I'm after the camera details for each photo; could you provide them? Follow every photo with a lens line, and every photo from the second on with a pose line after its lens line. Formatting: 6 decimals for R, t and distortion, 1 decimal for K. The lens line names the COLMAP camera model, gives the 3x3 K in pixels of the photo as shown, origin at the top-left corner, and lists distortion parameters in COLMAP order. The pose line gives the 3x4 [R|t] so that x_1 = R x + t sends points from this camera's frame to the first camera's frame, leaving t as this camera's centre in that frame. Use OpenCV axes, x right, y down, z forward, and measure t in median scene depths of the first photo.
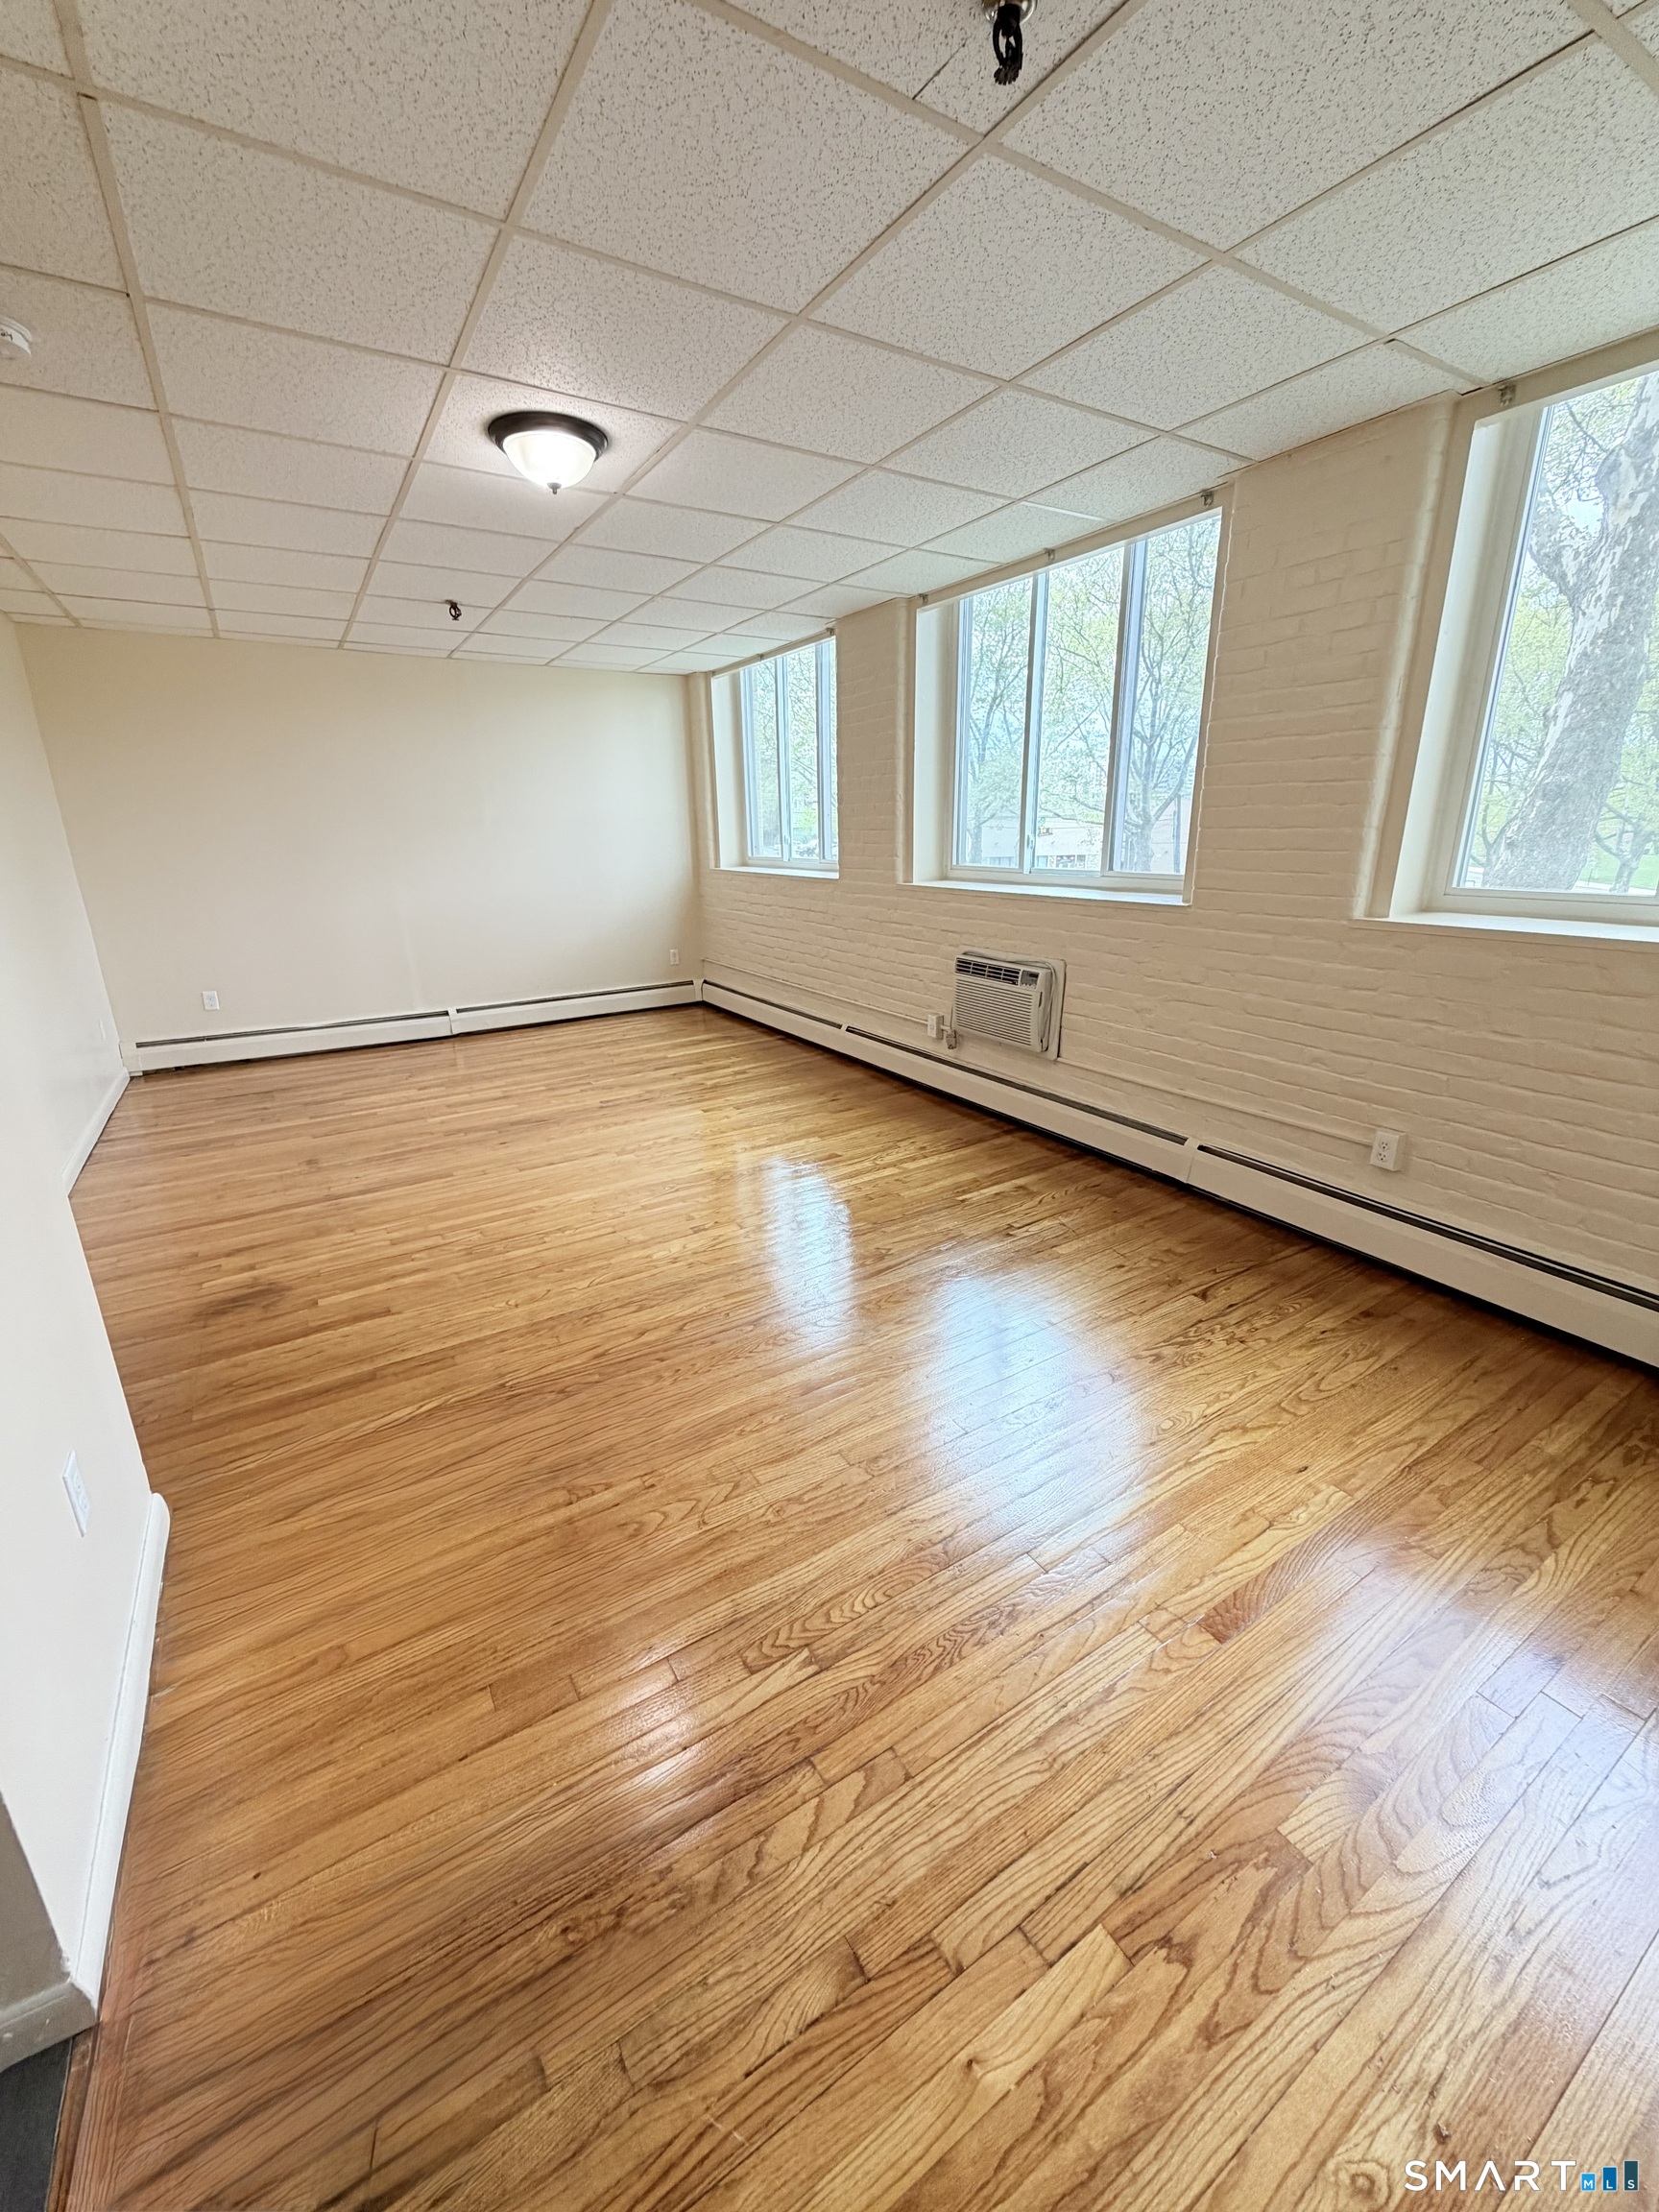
lens RADIAL K [[877.9, 0, 832.9], [0, 877.9, 1099.7], [0, 0, 1]] dist [-0.001097, 0.000179]
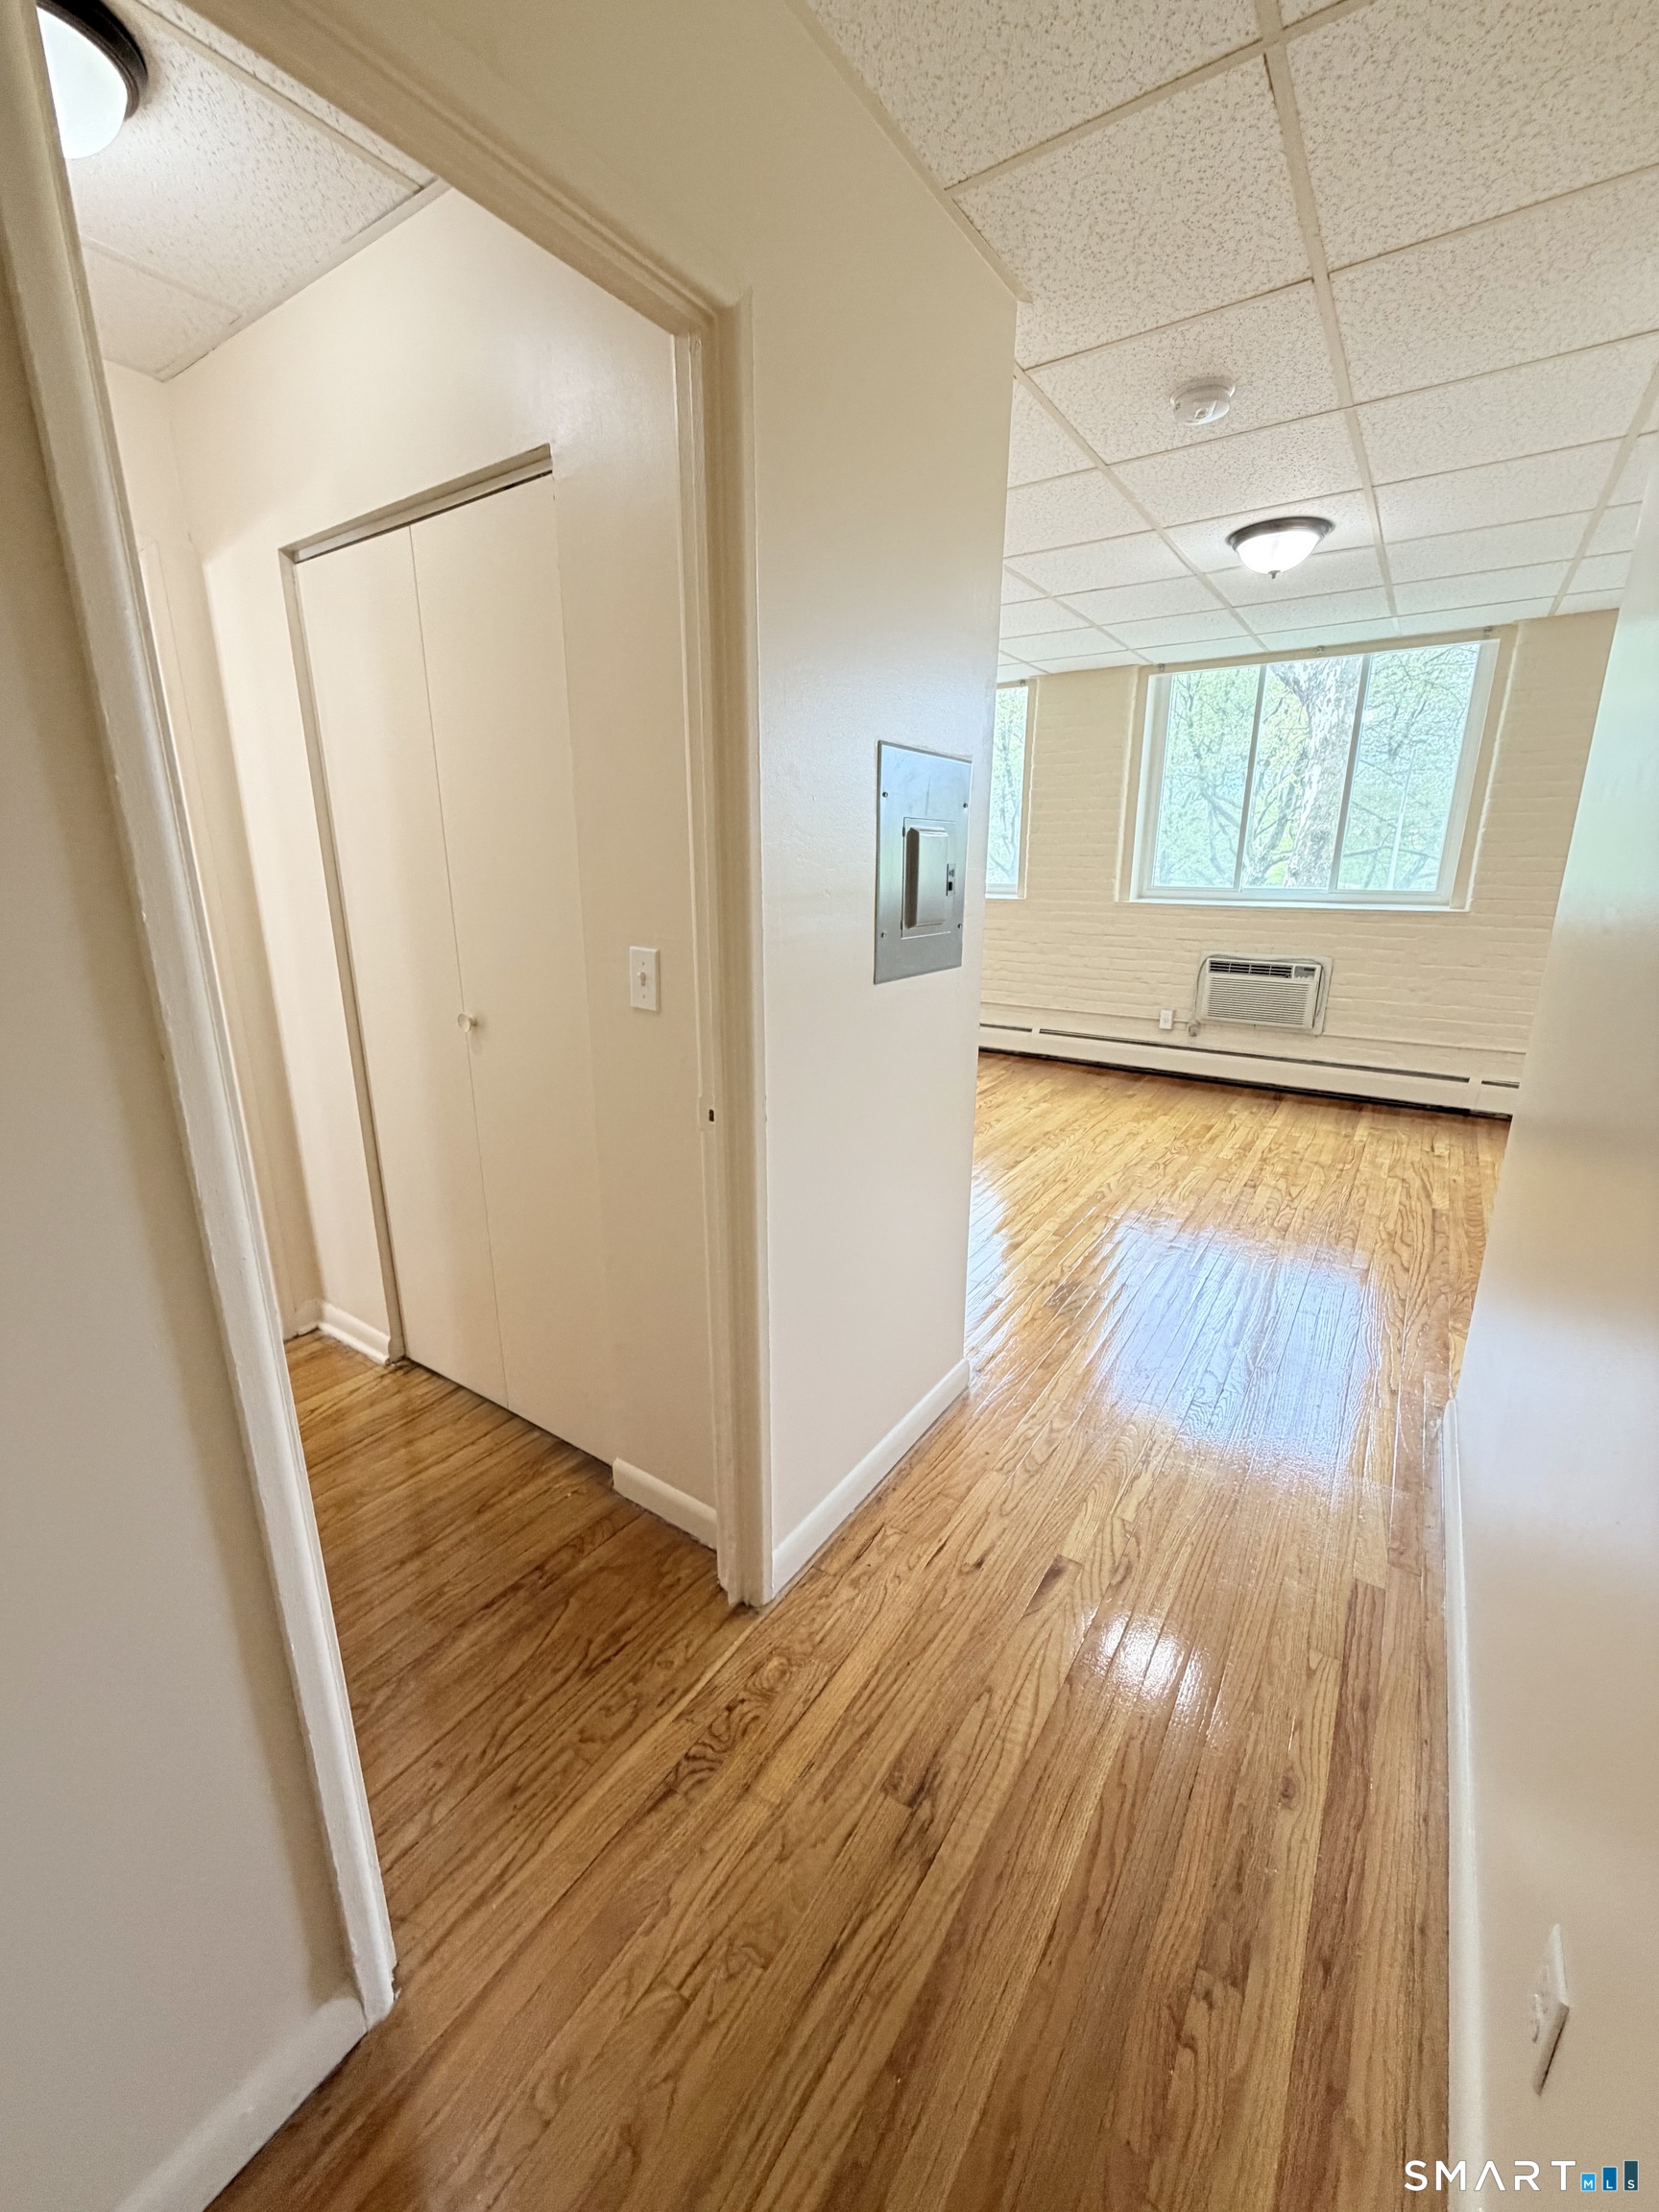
lens RADIAL K [[877.9, 0, 832.0], [0, 877.9, 1098.6], [0, 0, 1]] dist [-0.001097, 0.000179]
pose [[0.914329, -0.096072, 0.393410, -1.520317], [0.109210, 0.993957, -0.011087, -0.025231], [-0.389968, 0.053102, 0.919296, 0.162769]]
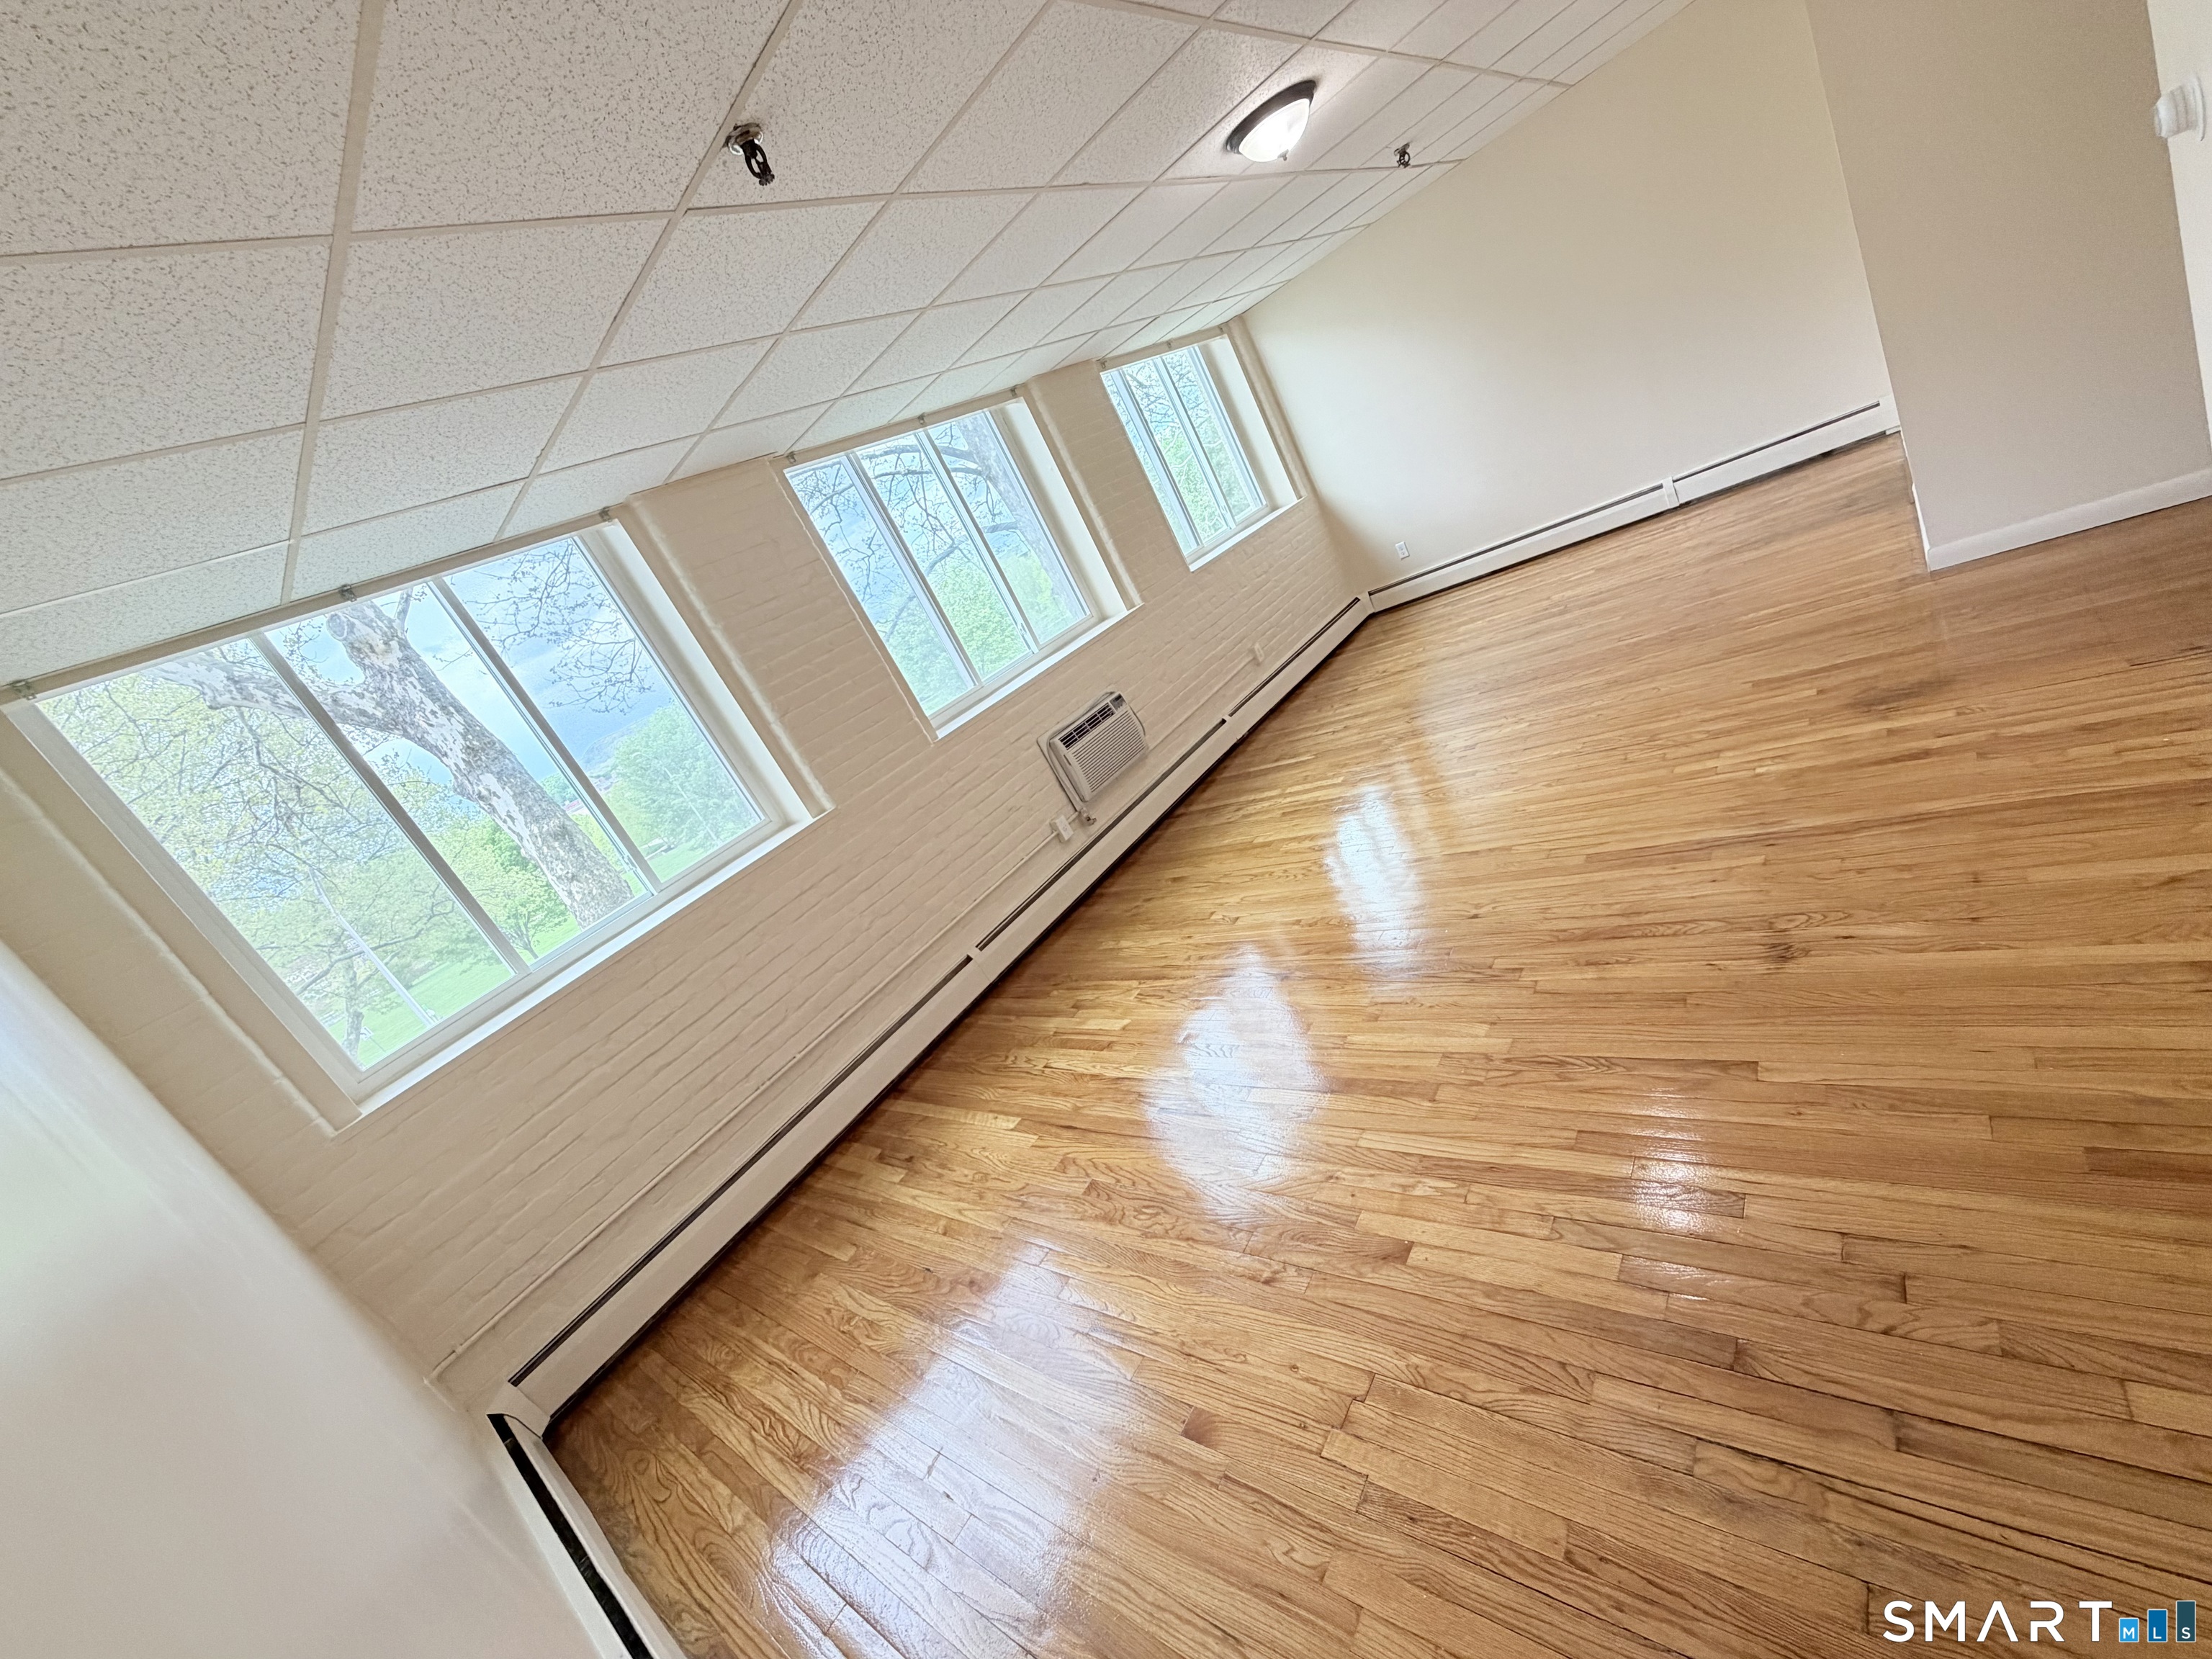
lens RADIAL K [[877.9, 0, 1098.3], [0, 877.9, 826.9], [0, 0, 1]] dist [-0.001097, 0.000179]
pose [[-0.281530, -0.131211, 0.950539, -1.577935], [0.694918, 0.655222, 0.296267, -0.666559], [-0.661687, 0.743954, -0.093284, 2.064273]]
